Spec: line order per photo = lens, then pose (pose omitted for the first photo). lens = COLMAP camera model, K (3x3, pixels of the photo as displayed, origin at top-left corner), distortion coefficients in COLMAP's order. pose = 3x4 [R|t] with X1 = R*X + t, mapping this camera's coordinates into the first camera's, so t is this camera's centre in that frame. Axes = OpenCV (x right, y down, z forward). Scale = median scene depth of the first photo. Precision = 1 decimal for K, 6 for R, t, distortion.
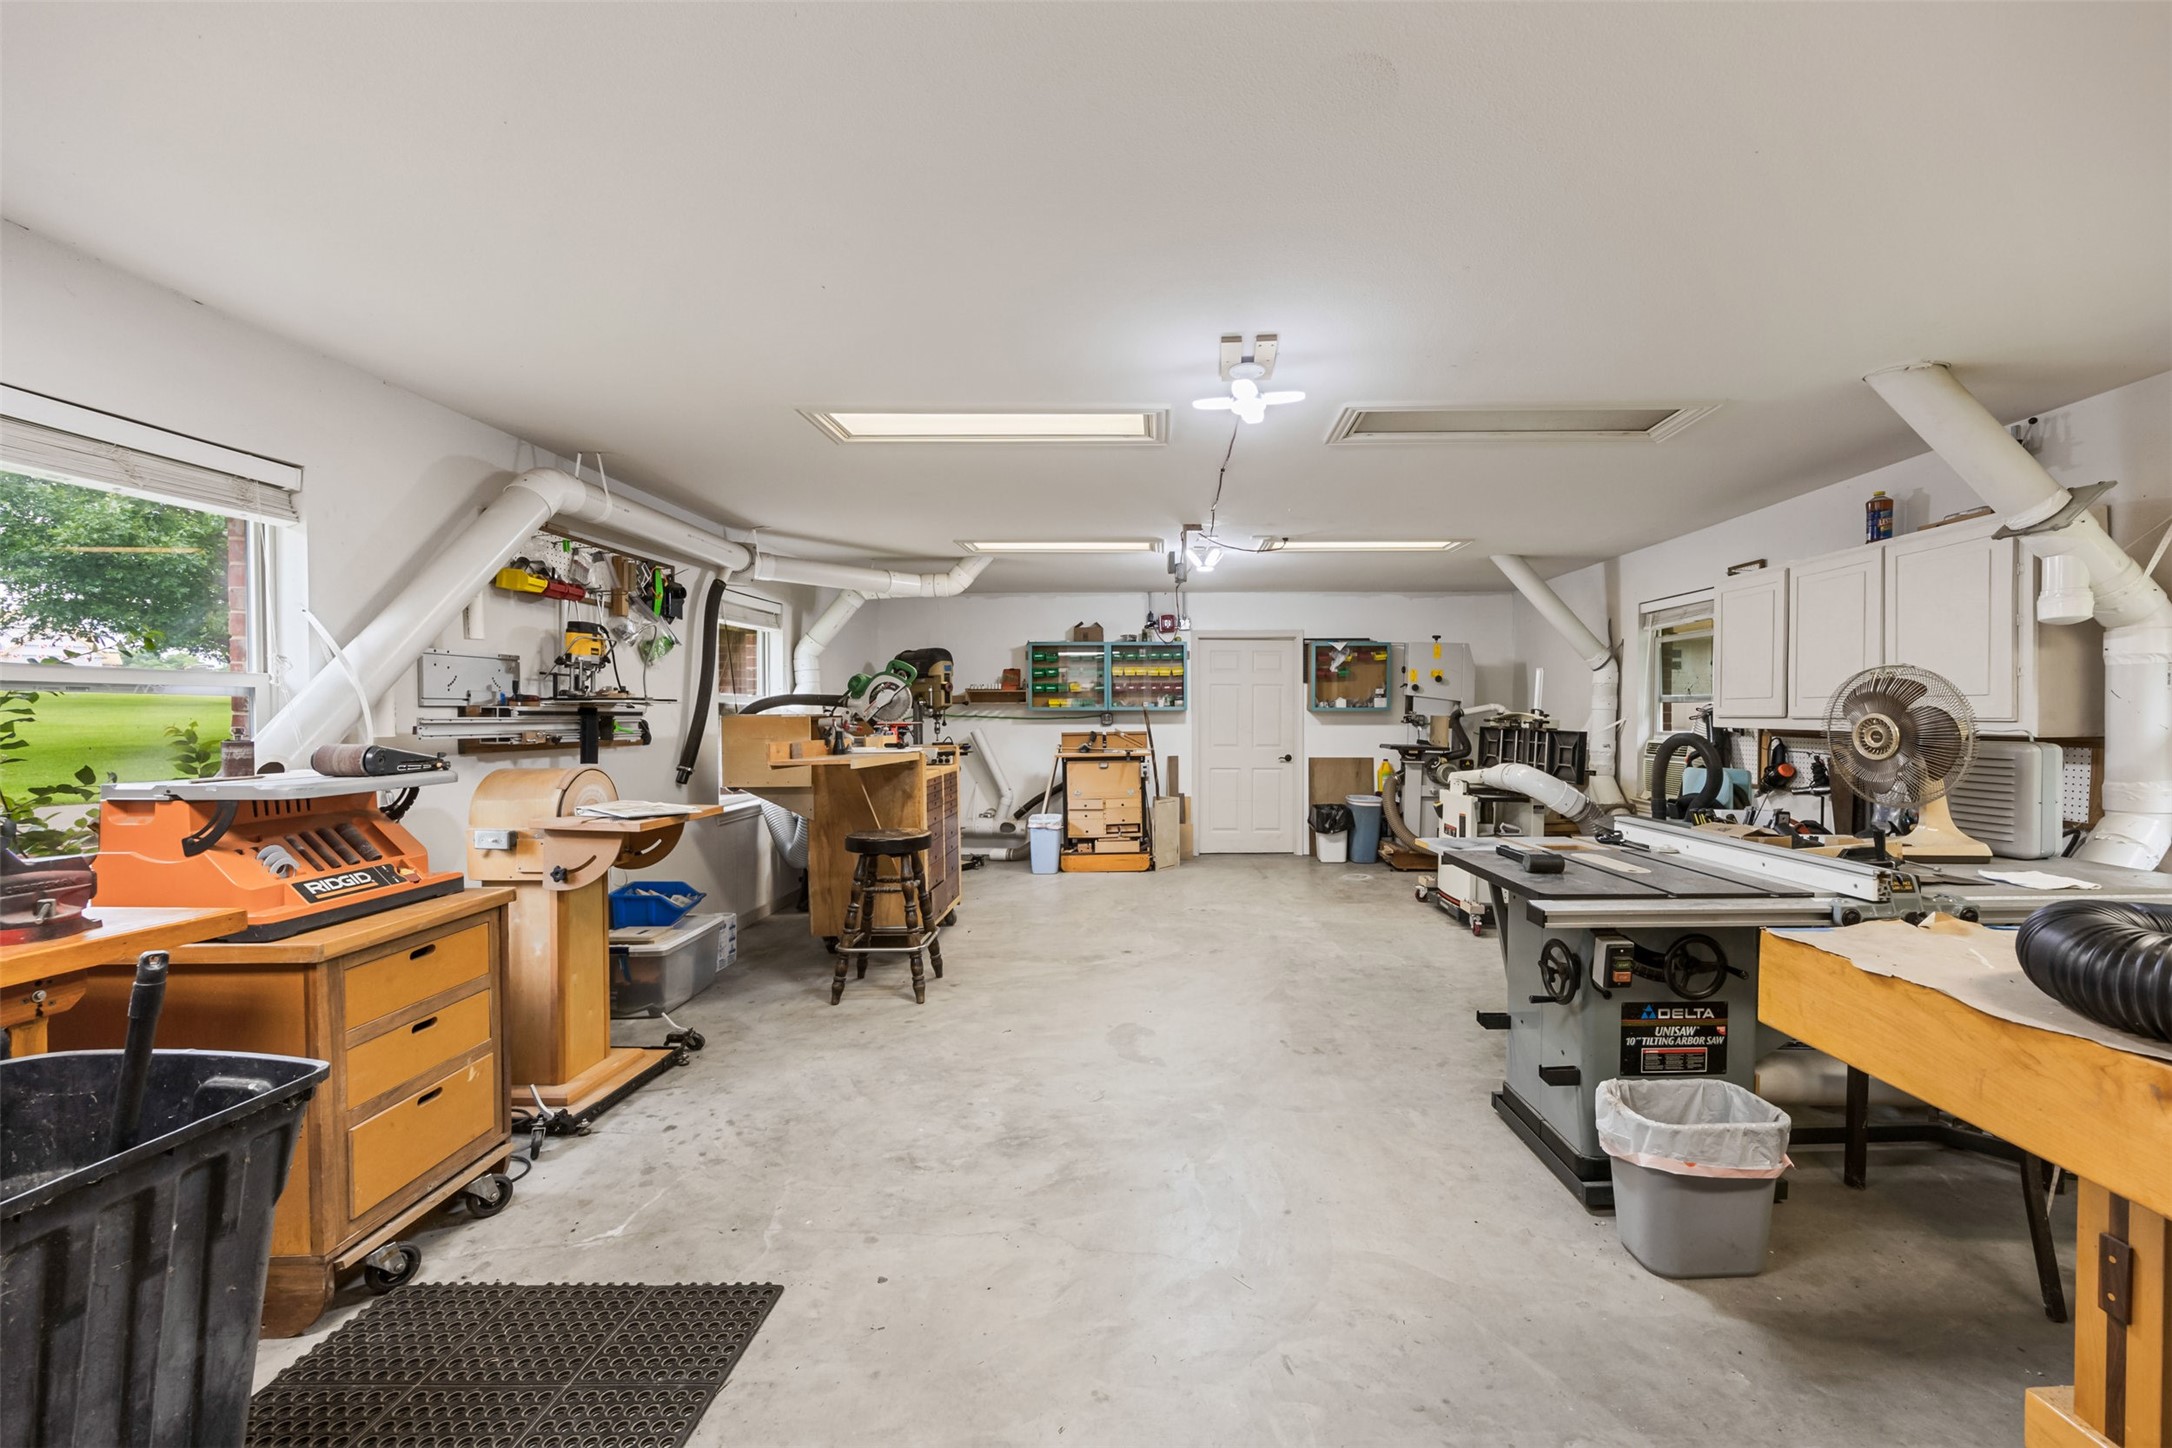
lens RADIAL K [[841.2, 0, 1095.7], [0, 841.2, 714.2], [0, 0, 1]] dist [-0.003634, -0.000352]
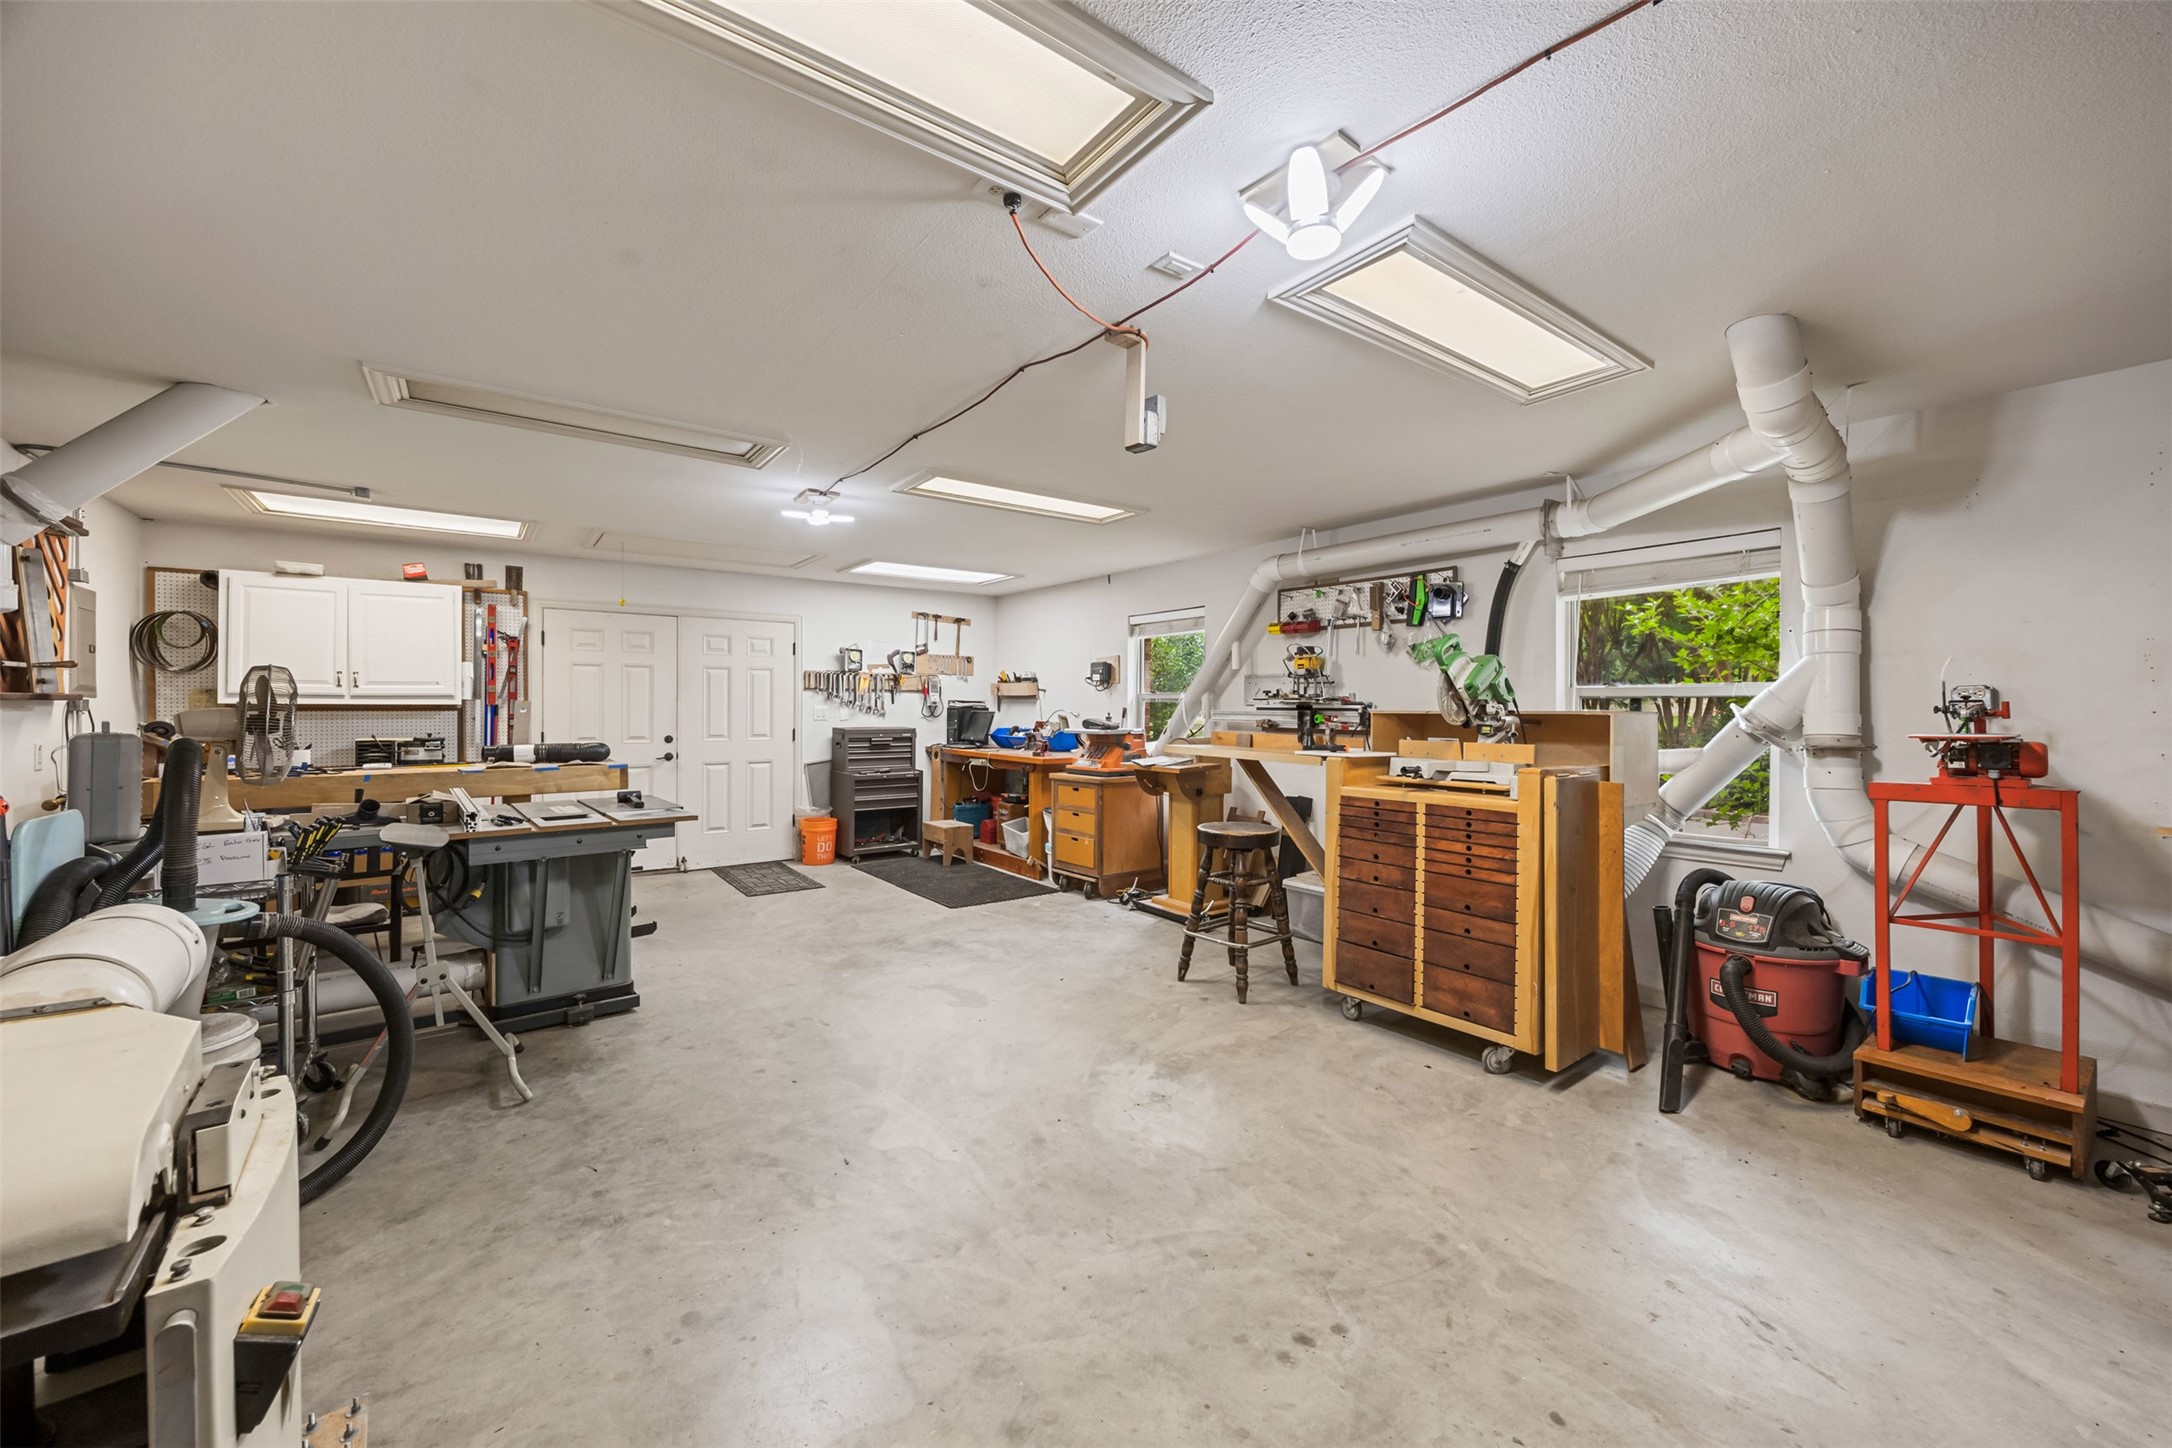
lens RADIAL K [[841.2, 0, 1096.4], [0, 841.2, 718.5], [0, 0, 1]] dist [-0.003634, -0.000352]
pose [[-0.749428, 0.006807, -0.662051, 0.623973], [-0.004632, 0.999869, 0.015523, 0.000343], [0.662070, 0.014700, -0.749298, 1.897150]]
